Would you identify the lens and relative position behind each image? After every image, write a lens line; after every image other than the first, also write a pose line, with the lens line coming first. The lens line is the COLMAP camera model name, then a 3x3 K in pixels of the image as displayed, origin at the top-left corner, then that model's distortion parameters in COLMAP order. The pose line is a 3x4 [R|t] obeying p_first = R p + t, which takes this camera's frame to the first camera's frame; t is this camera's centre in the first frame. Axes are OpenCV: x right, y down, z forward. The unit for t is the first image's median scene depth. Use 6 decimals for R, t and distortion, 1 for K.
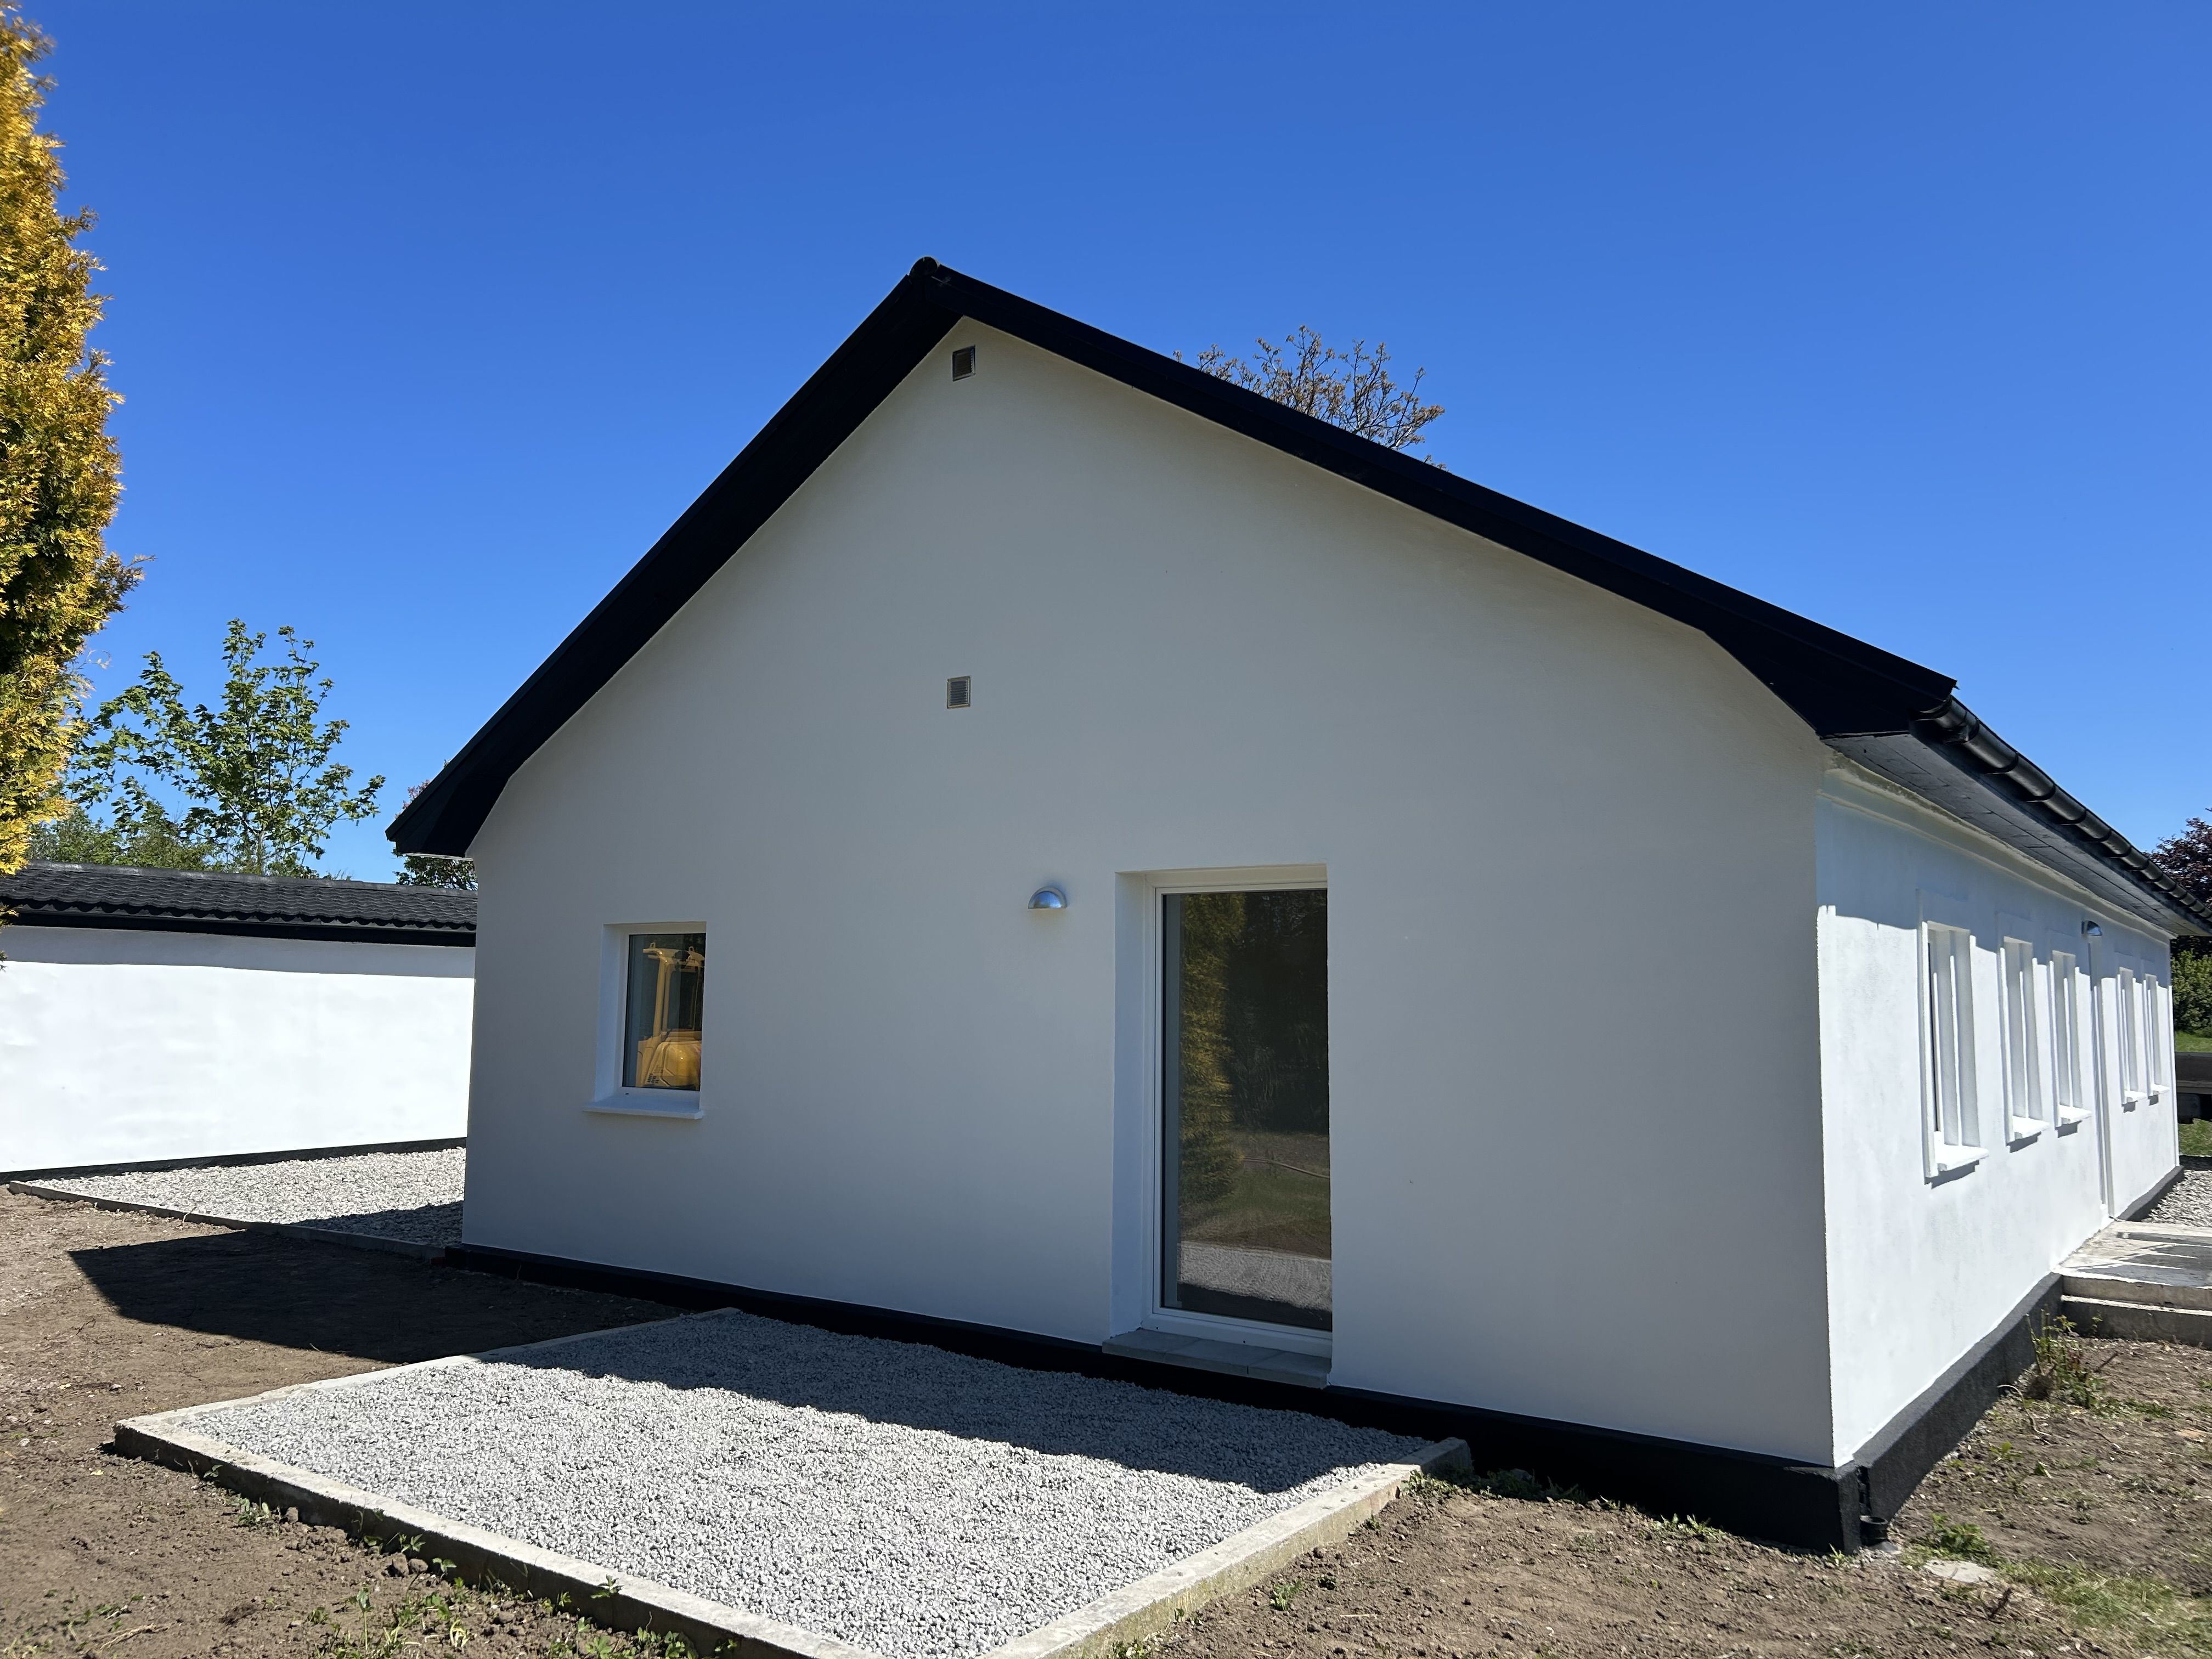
lens RADIAL K [[1638.6, 0, 1104.0], [0, 1638.6, 835.1], [0, 0, 1]] dist [0.100008, -0.103850]
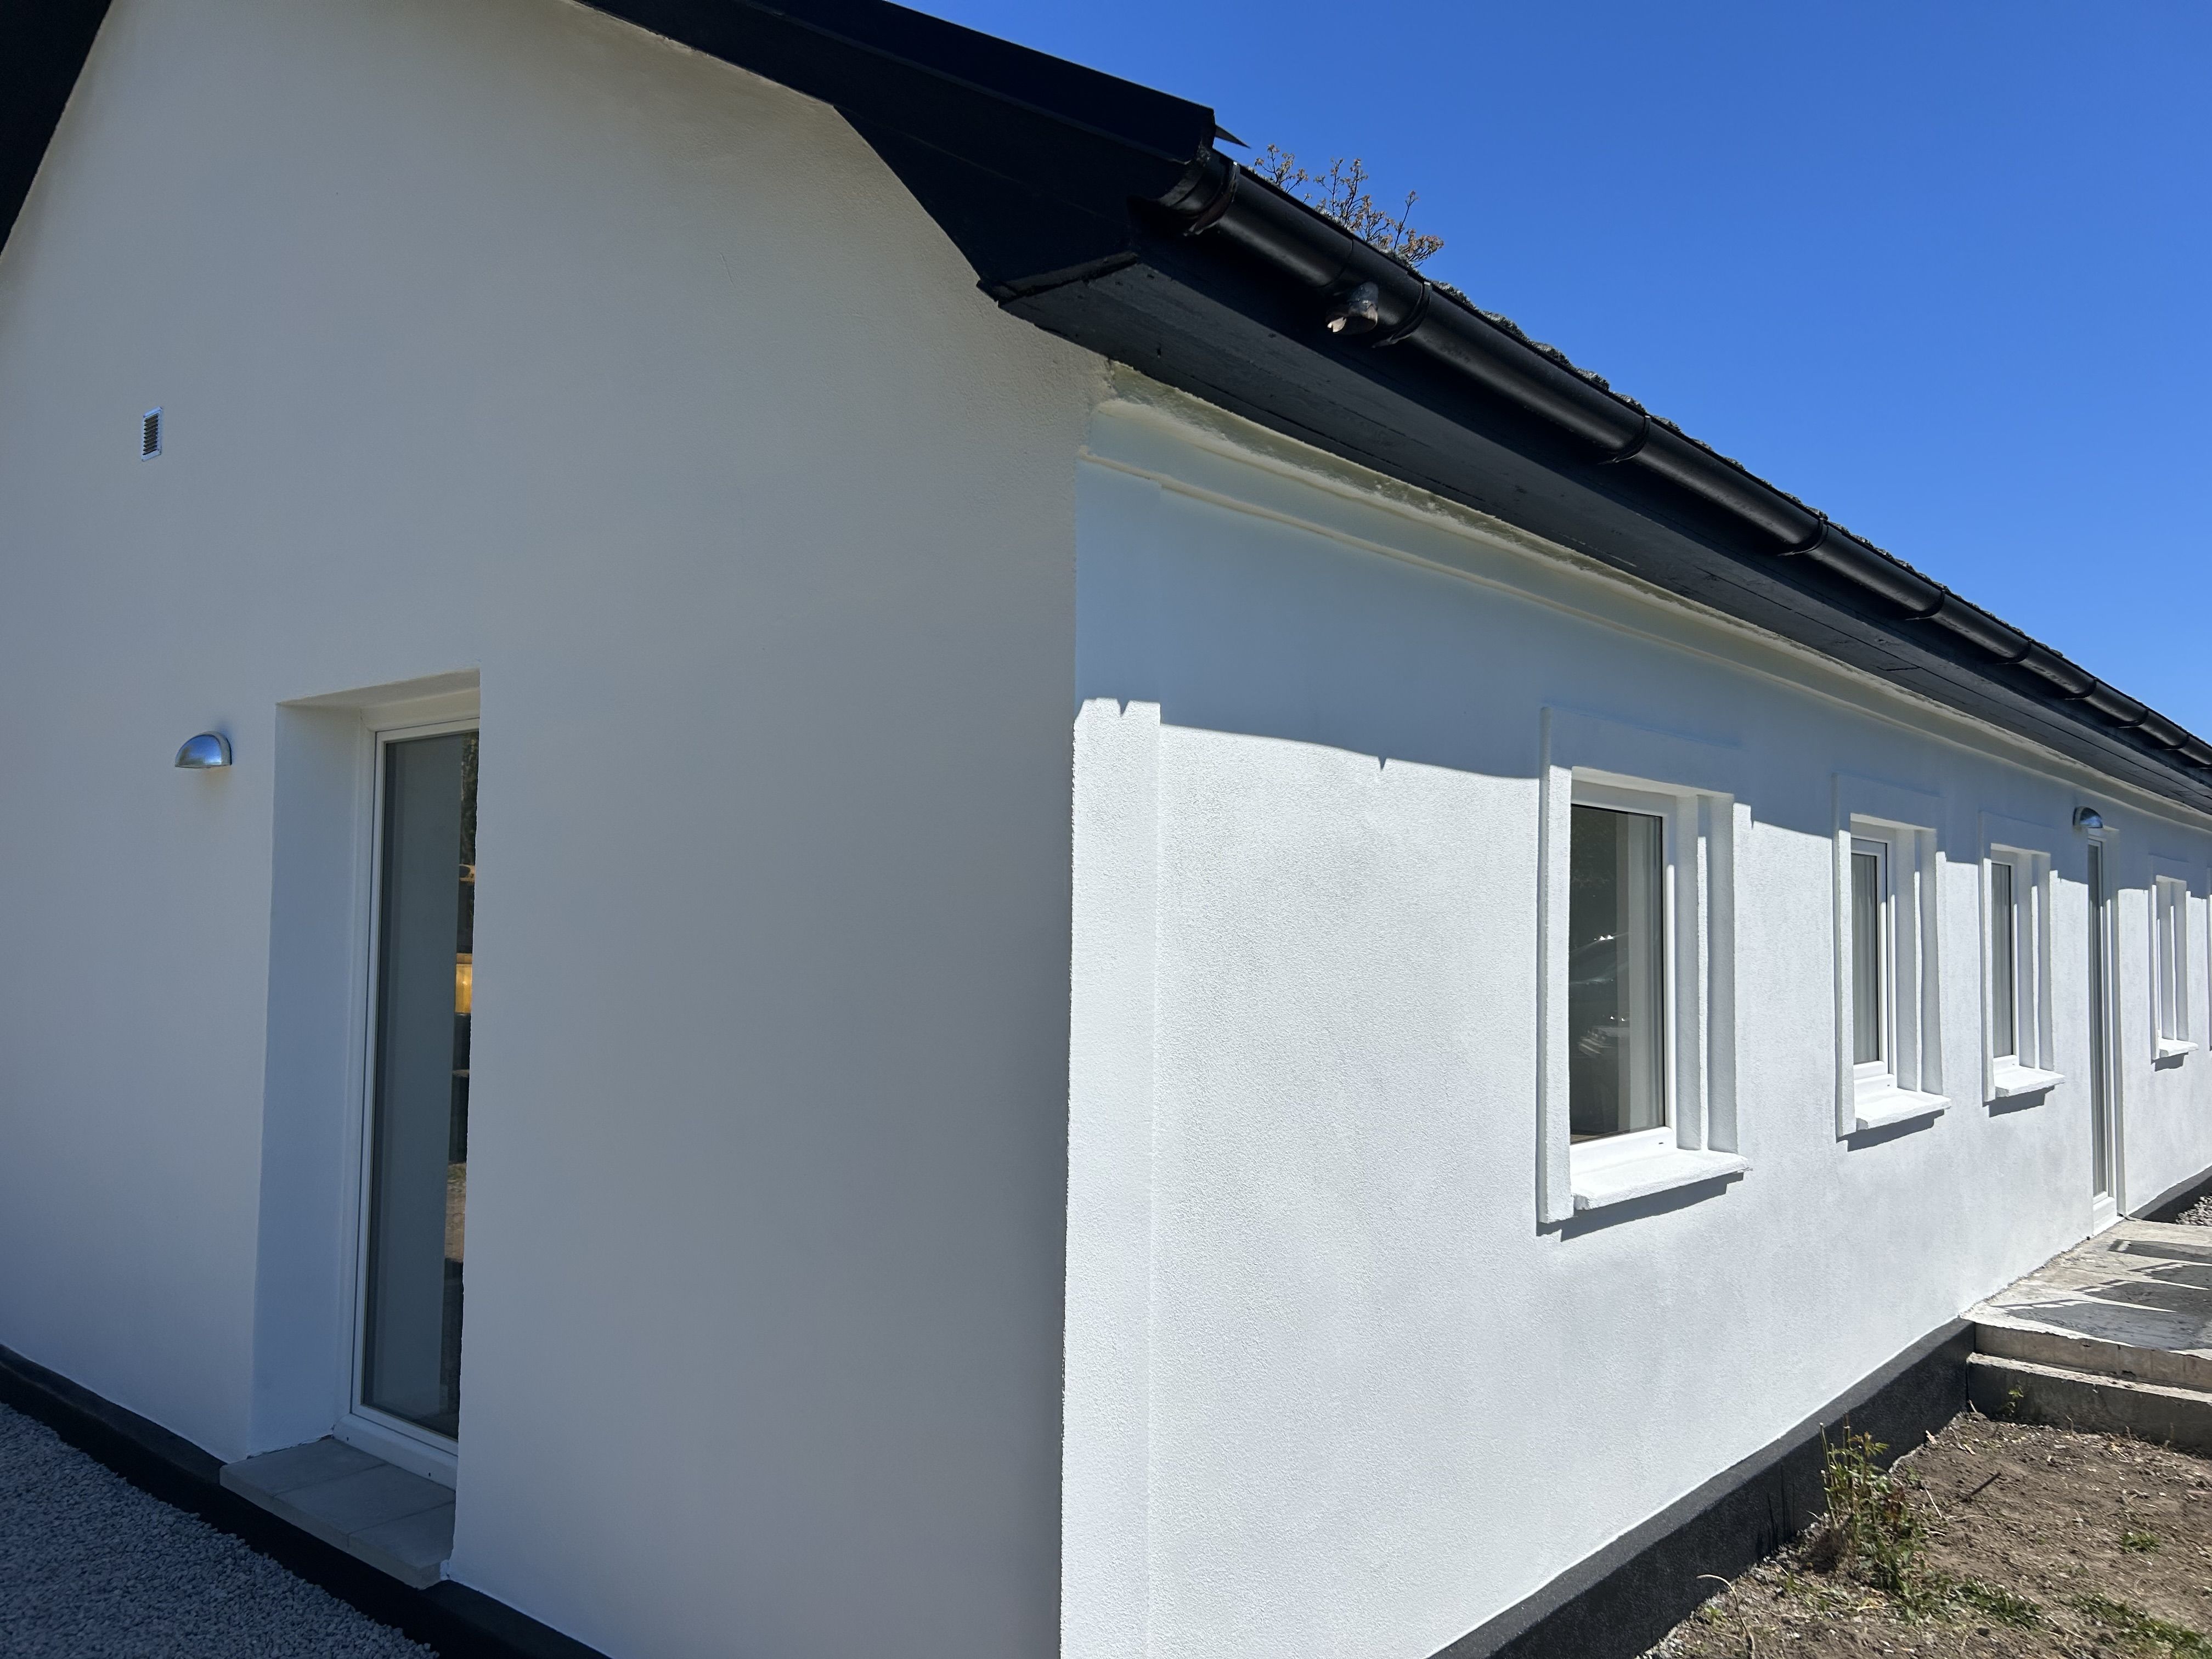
lens RADIAL K [[1721.6, 0, 1030.8], [0, 1721.6, 830.3], [0, 0, 1]] dist [0.003674, -0.004769]
pose [[0.996106, -0.003574, -0.088087, 0.267766], [0.007297, 0.999092, 0.041981, 0.034925], [0.087857, -0.042460, 0.995228, 0.300838]]
